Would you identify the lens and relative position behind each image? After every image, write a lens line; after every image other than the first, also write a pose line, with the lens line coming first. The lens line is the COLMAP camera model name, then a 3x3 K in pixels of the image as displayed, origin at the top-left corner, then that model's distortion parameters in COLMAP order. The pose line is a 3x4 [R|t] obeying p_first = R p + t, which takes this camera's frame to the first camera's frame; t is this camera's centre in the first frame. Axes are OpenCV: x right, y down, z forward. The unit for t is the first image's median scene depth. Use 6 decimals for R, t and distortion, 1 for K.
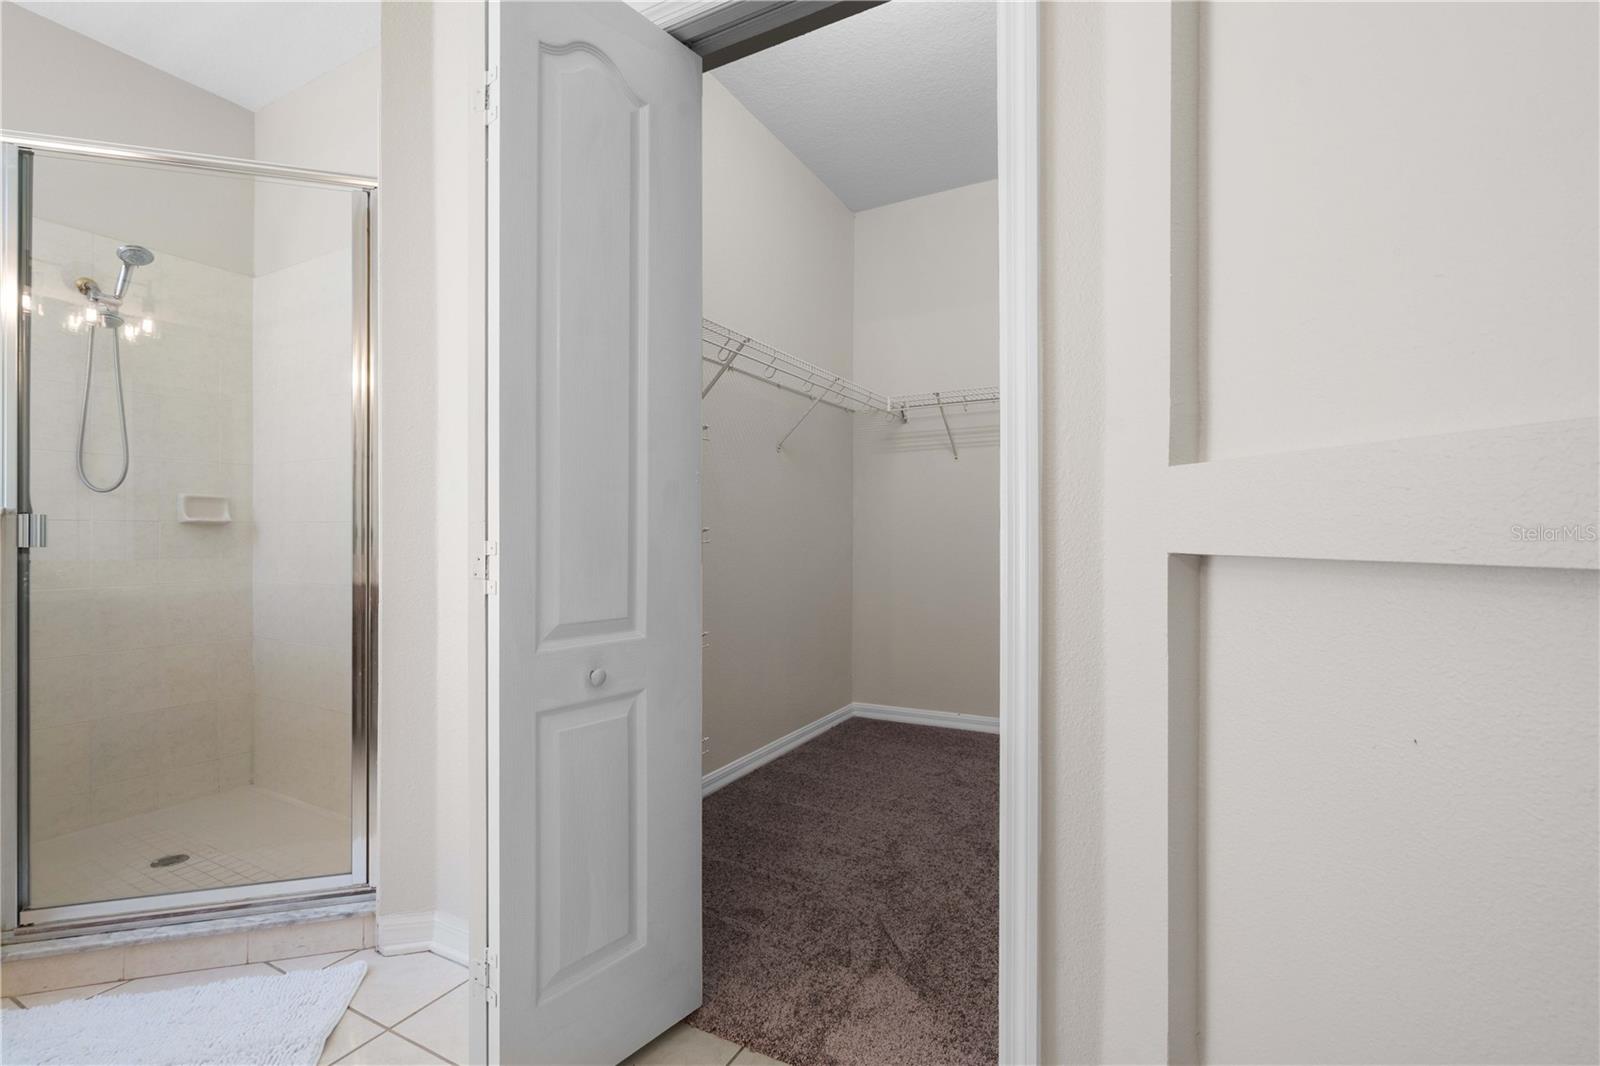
lens RADIAL K [[726.3, 0, 791.9], [0, 726.3, 539.5], [0, 0, 1]] dist [-0.002687, 0.002269]
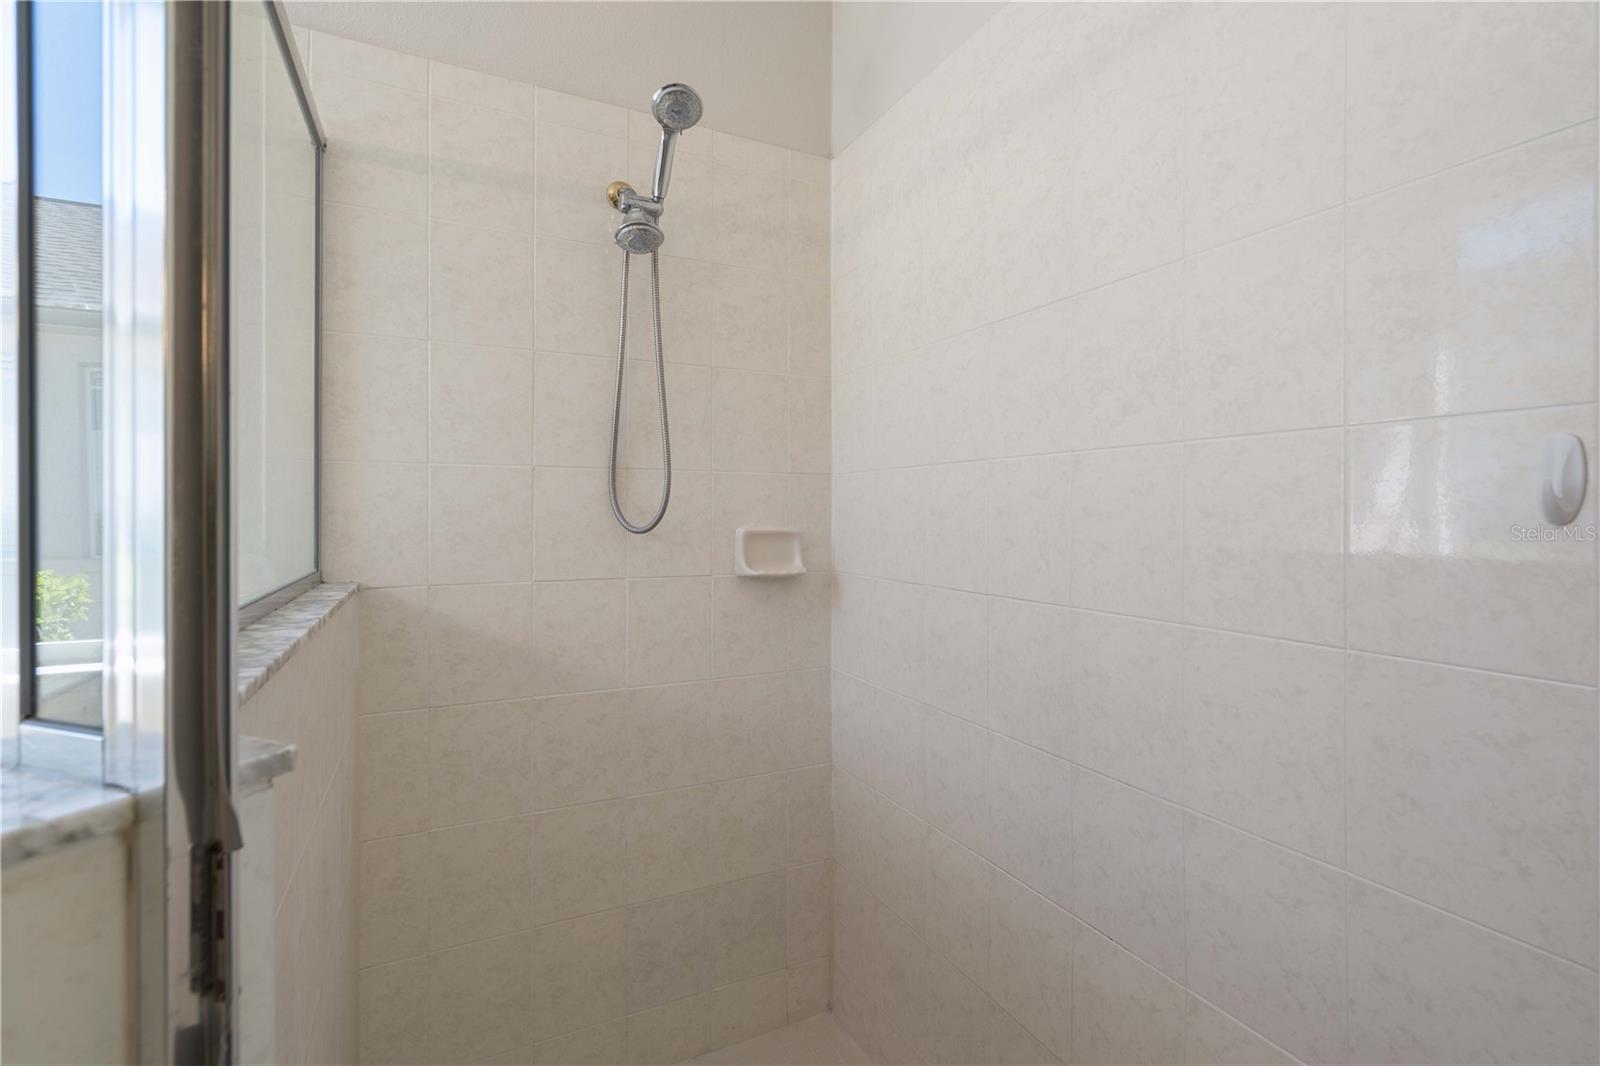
lens RADIAL K [[726.3, 0, 800.1], [0, 726.3, 525.4], [0, 0, 1]] dist [-0.002687, 0.002269]
pose [[0.823620, 0.000850, -0.567141, -0.463874], [0.000742, 0.999996, 0.002576, -0.067350], [0.567141, -0.002543, 0.823617, 0.539499]]
